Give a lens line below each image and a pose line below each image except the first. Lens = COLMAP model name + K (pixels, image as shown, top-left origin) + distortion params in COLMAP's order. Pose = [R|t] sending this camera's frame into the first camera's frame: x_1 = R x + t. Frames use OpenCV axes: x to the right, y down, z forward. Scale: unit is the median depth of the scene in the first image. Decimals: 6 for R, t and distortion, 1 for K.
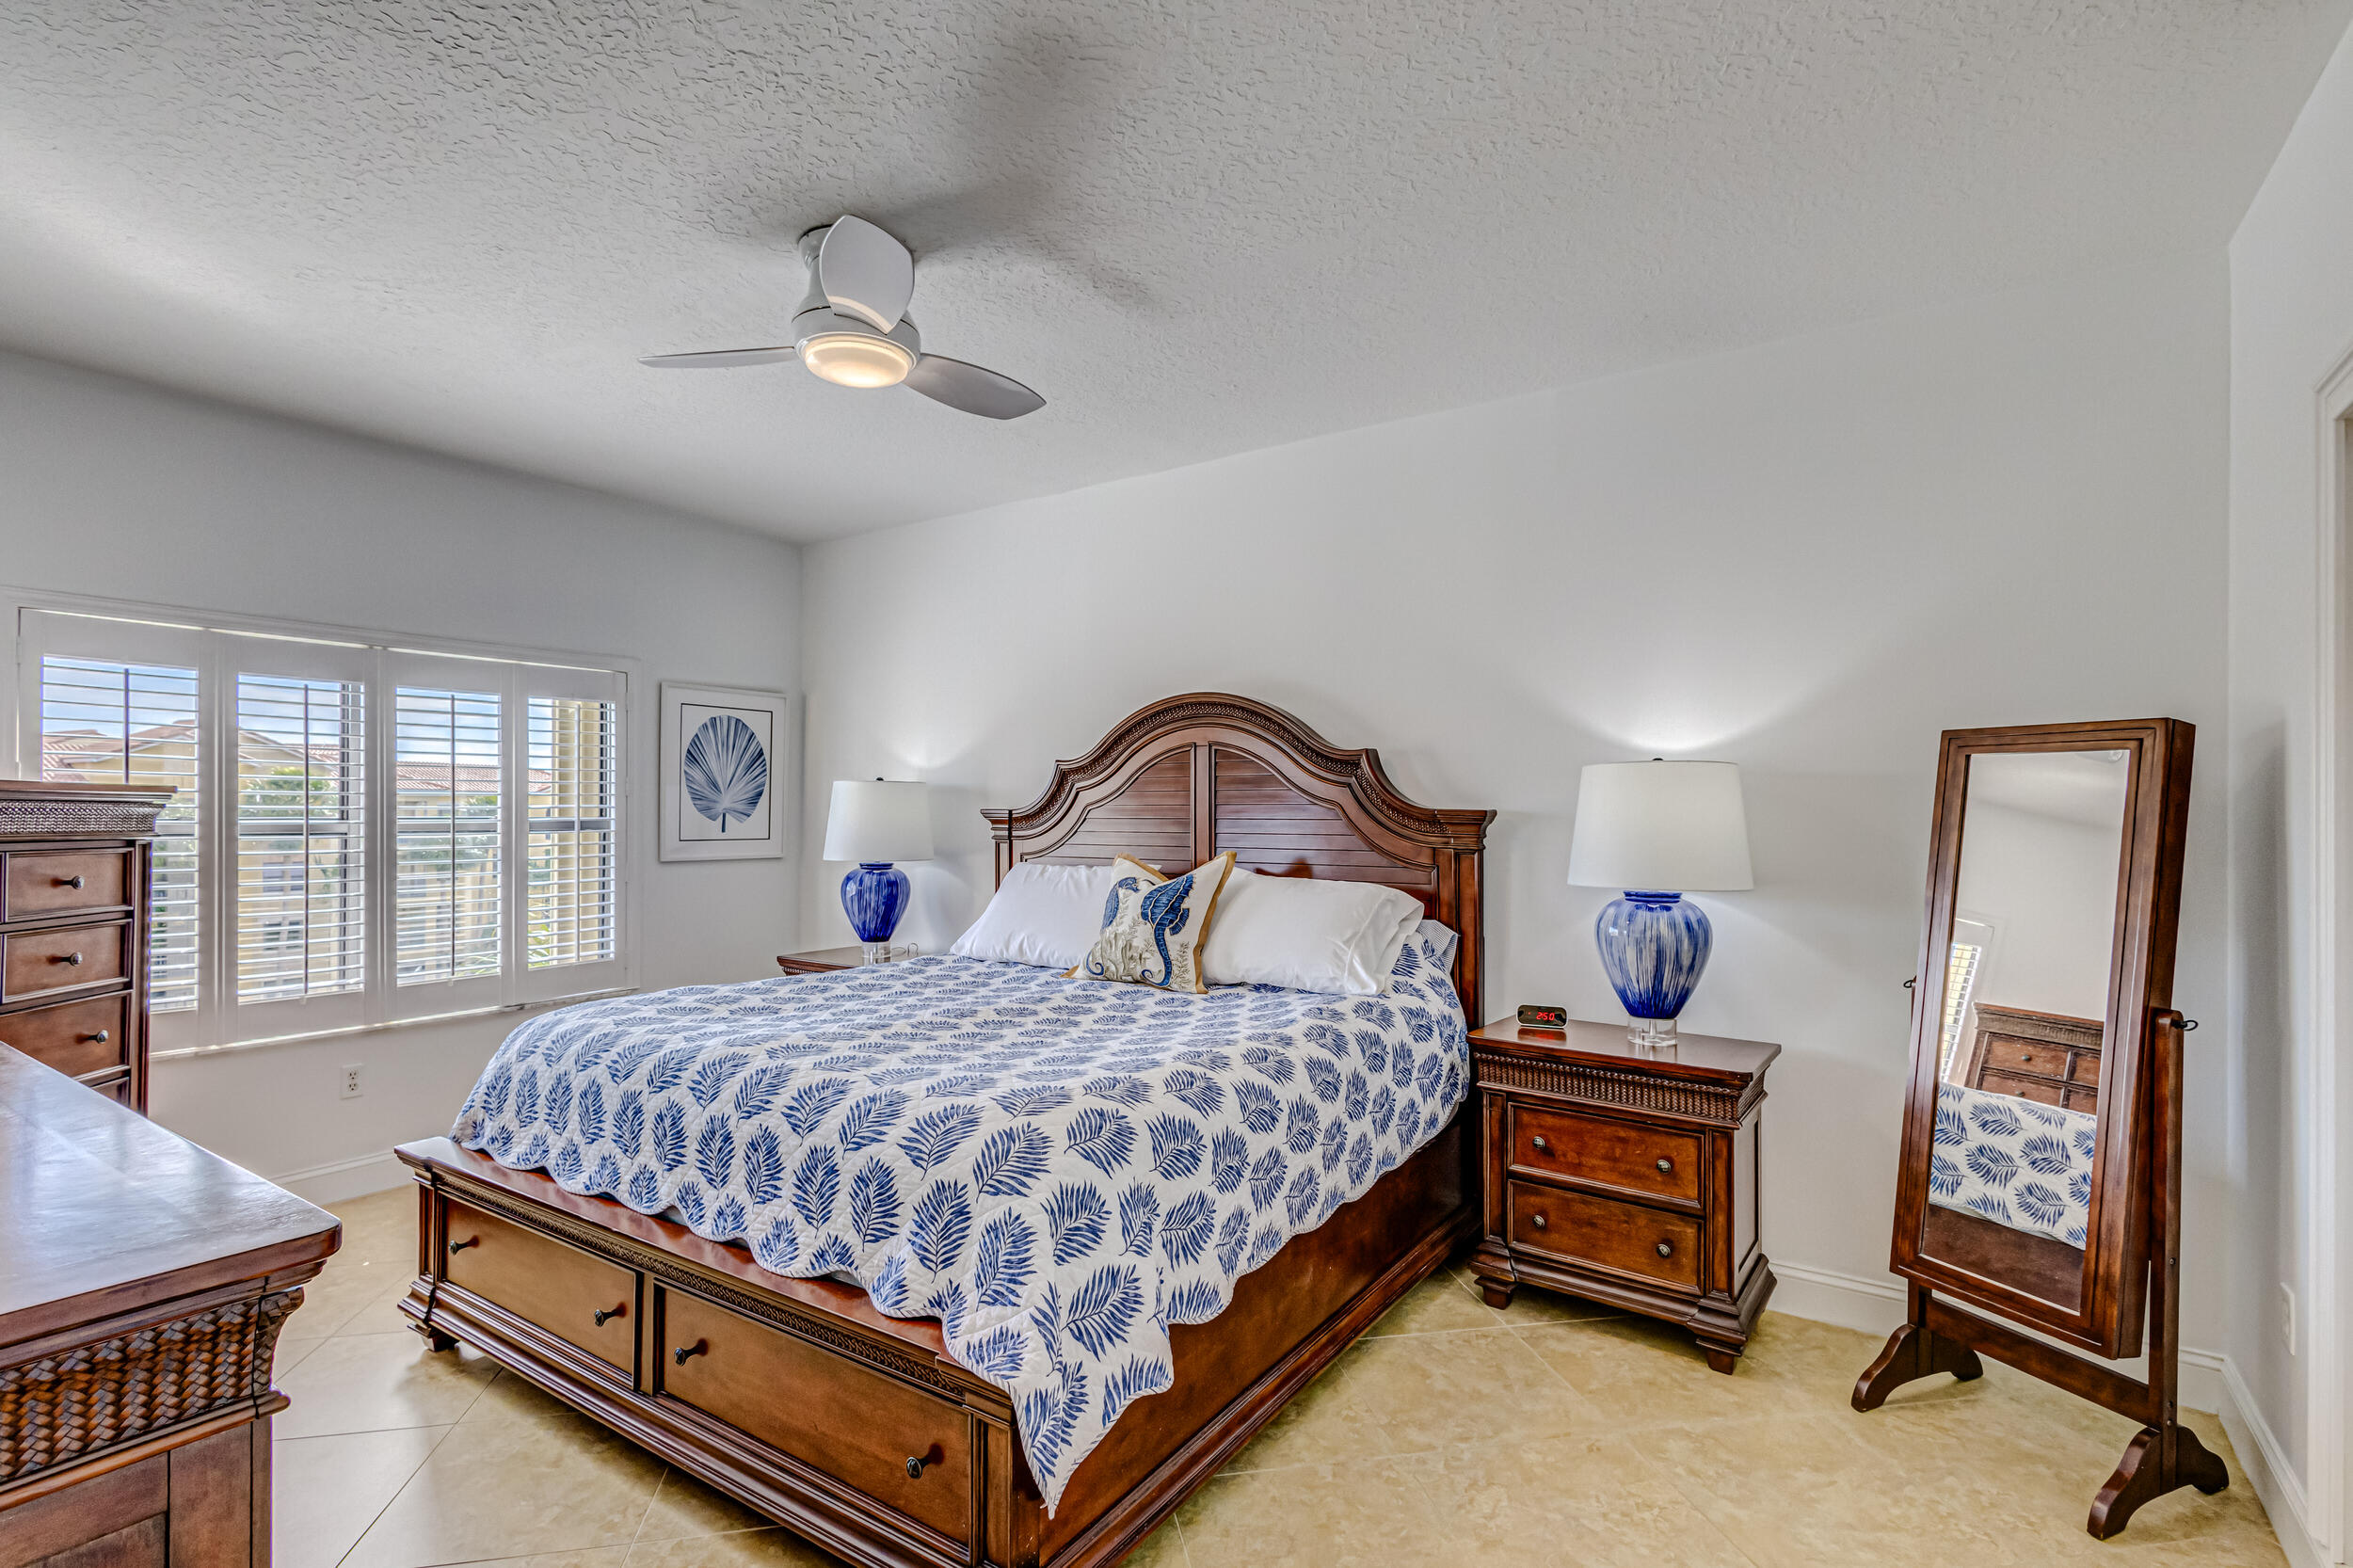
lens RADIAL K [[1130.9, 0, 1172.3], [0, 1130.9, 819.1], [0, 0, 1]] dist [0.050096, 0.000184]
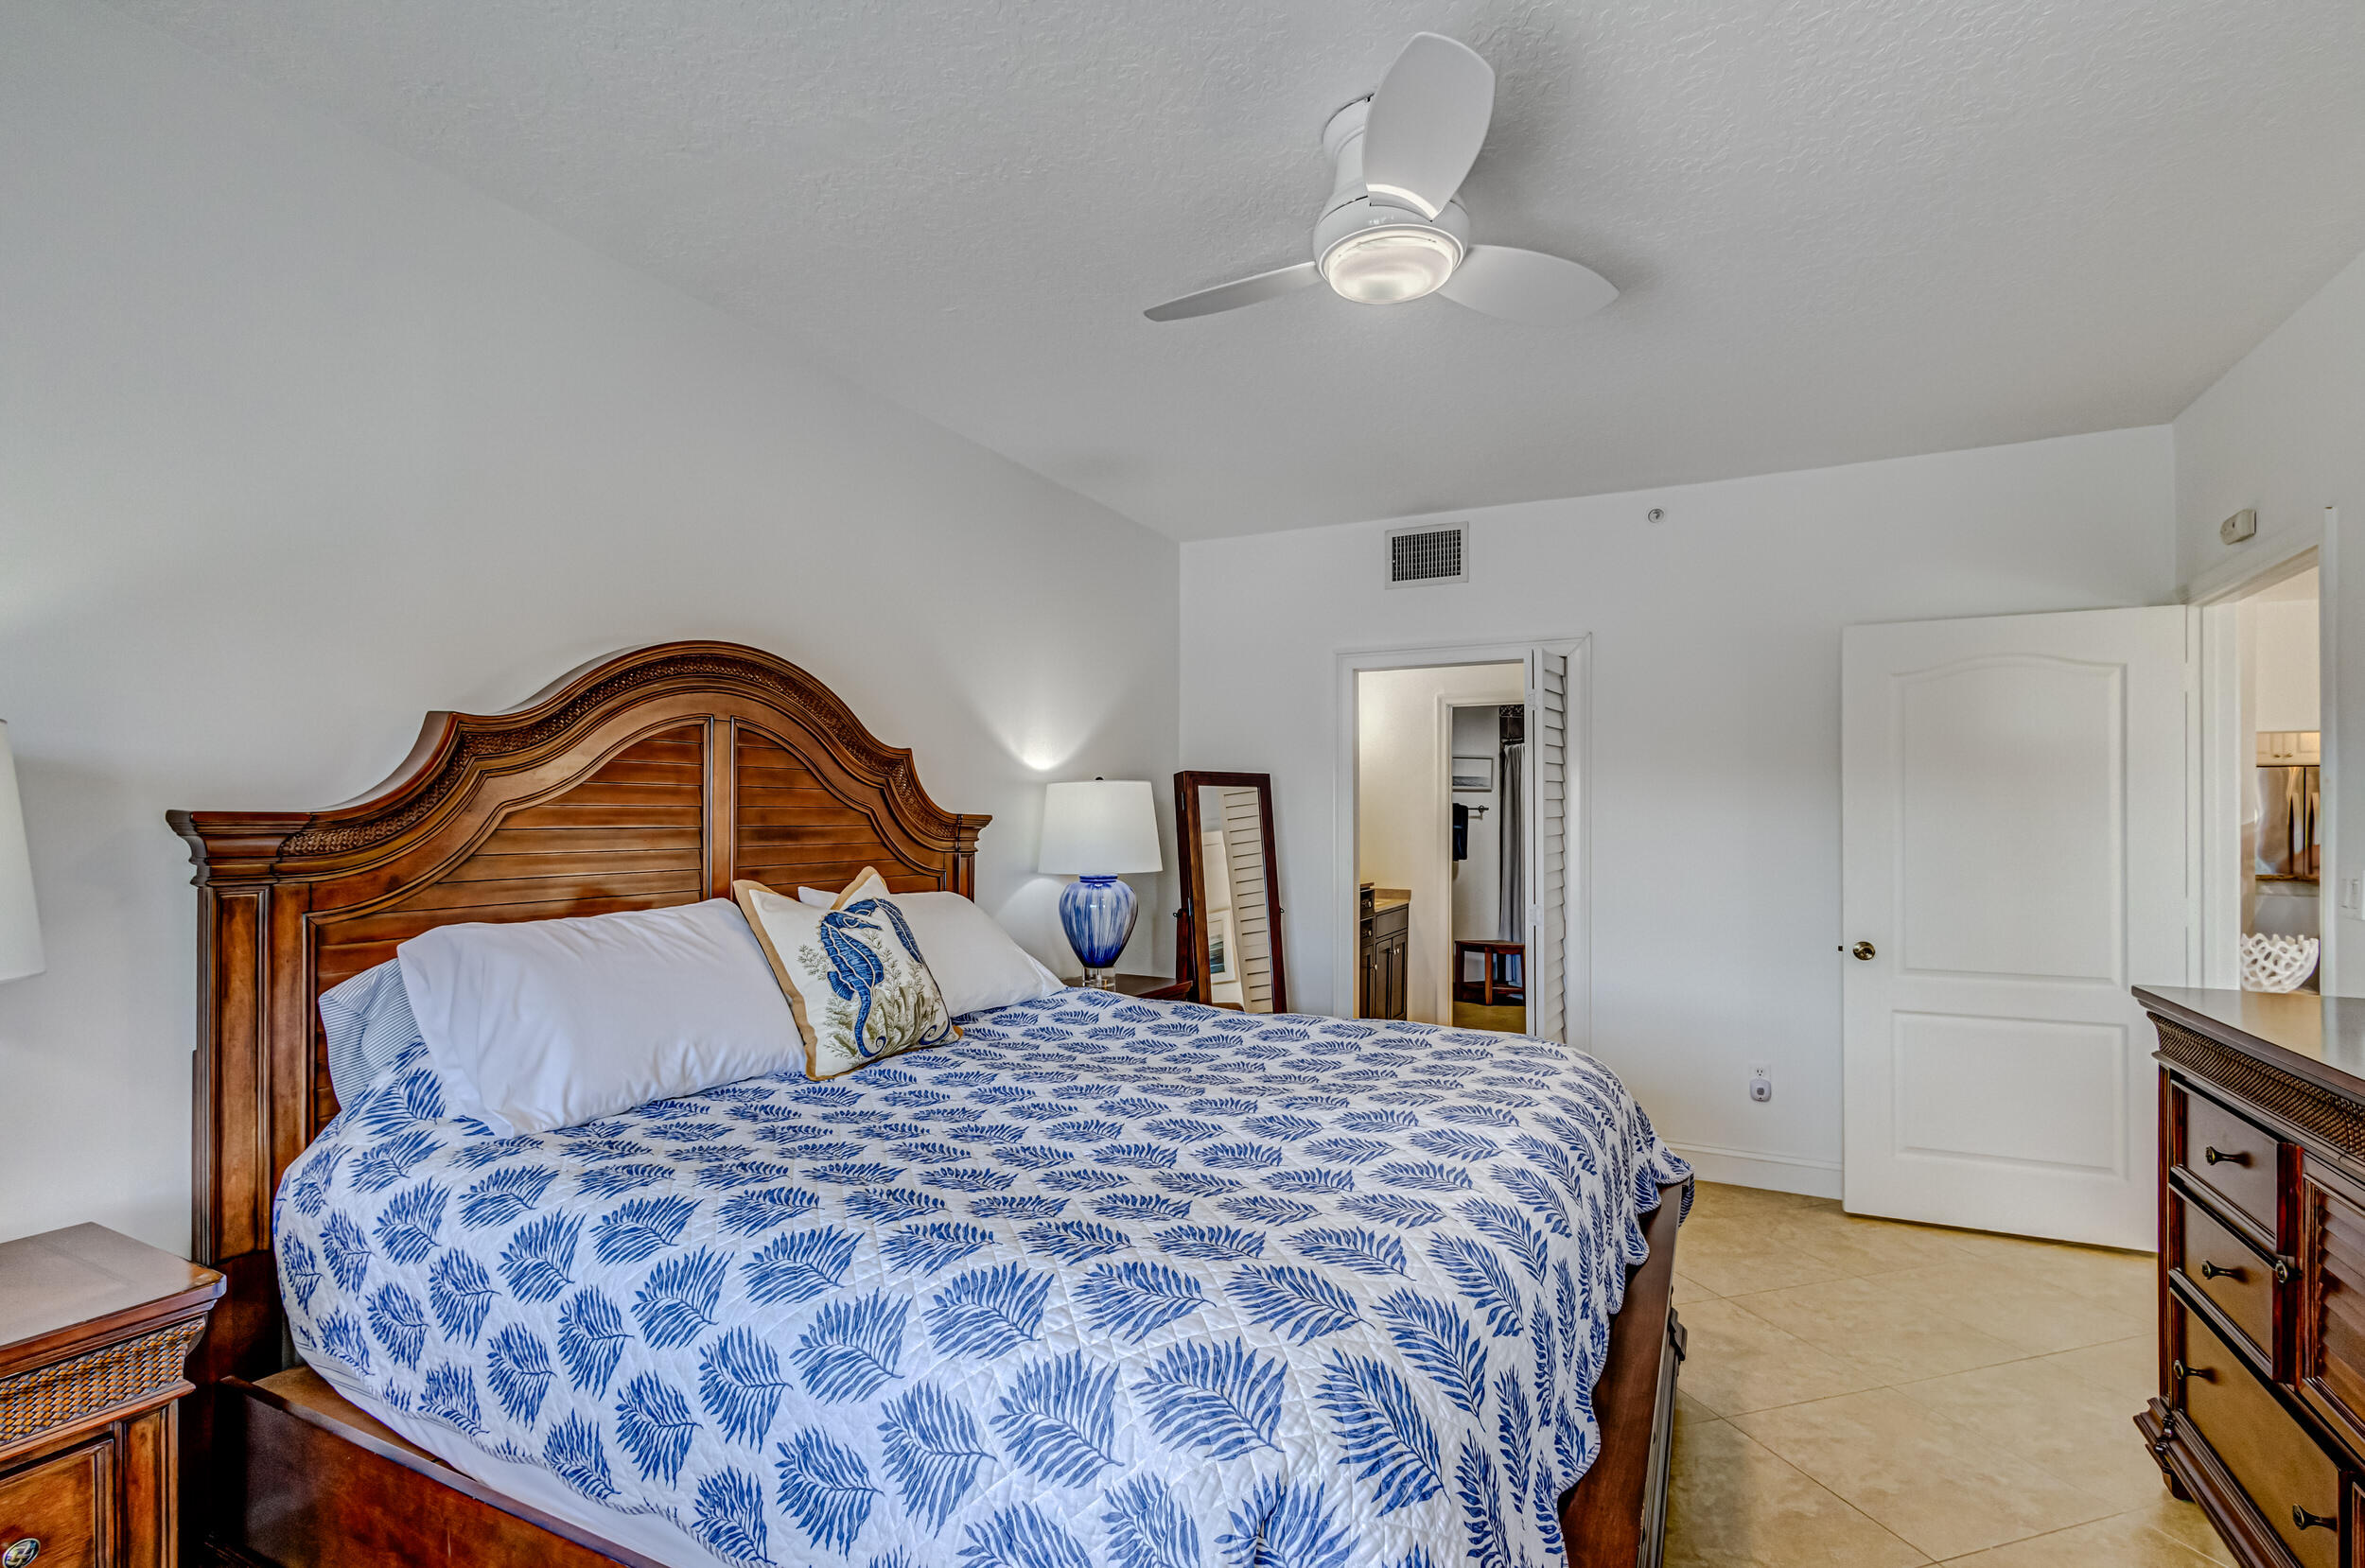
lens RADIAL K [[1136.5, 0, 1178.3], [0, 1136.5, 819.3], [0, 0, 1]] dist [0.050096, 0.000184]
pose [[-0.115988, 0.004350, 0.993241, -0.788107], [0.015909, 0.999870, -0.002521, 0.001674], [-0.993123, 0.015509, -0.116042, 0.908191]]
